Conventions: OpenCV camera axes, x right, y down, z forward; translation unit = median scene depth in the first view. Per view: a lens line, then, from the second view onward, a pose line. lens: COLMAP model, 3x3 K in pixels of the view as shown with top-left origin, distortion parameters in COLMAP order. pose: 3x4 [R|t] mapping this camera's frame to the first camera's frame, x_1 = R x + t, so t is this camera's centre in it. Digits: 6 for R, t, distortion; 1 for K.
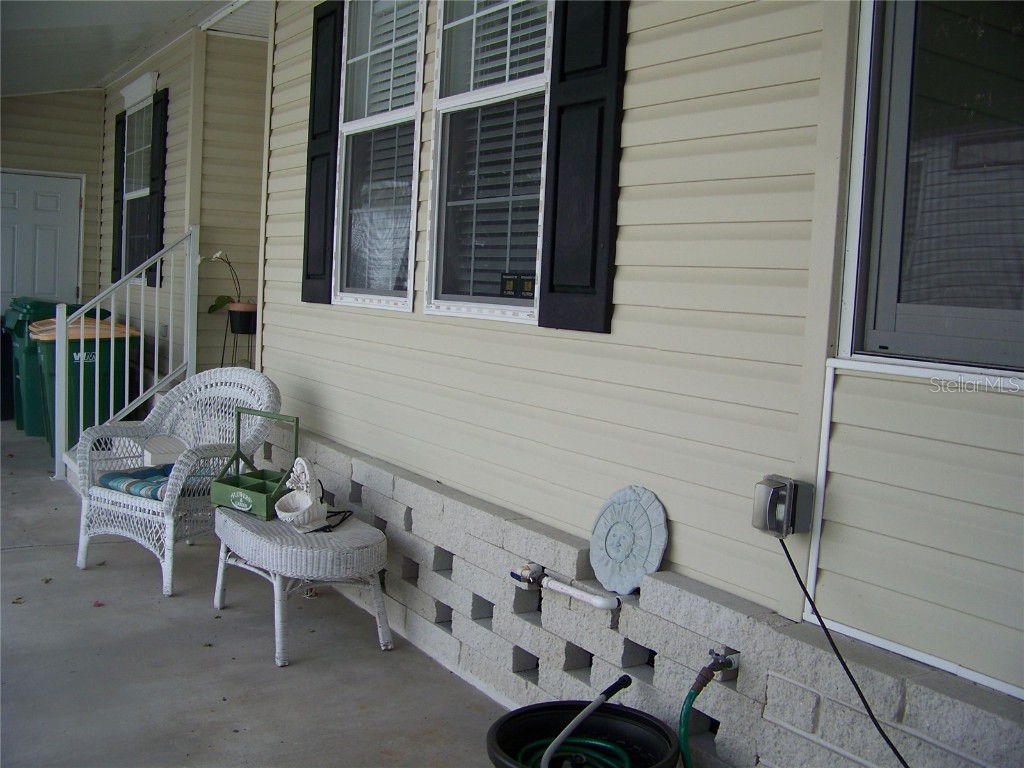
lens RADIAL K [[1078.0, 0, 511.8], [0, 1078.0, 385.1], [0, 0, 1]] dist [-0.170454, 0.000000]
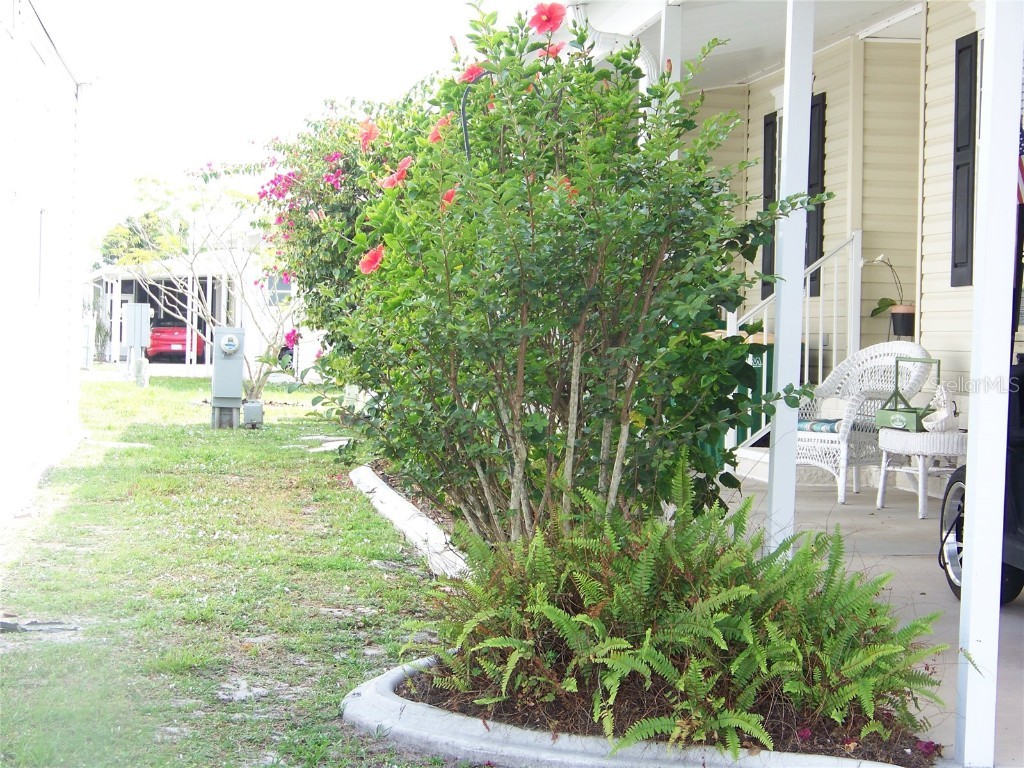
lens RADIAL K [[2338.6, 0, 512.5], [0, 2338.6, 384.1], [0, 0, 1]] dist [-0.073257, 0.000000]
pose [[0.911520, -0.022715, -0.410629, 0.328586], [-0.015694, 0.995825, -0.089925, 0.210725], [0.410957, 0.088412, 0.907357, -1.203298]]
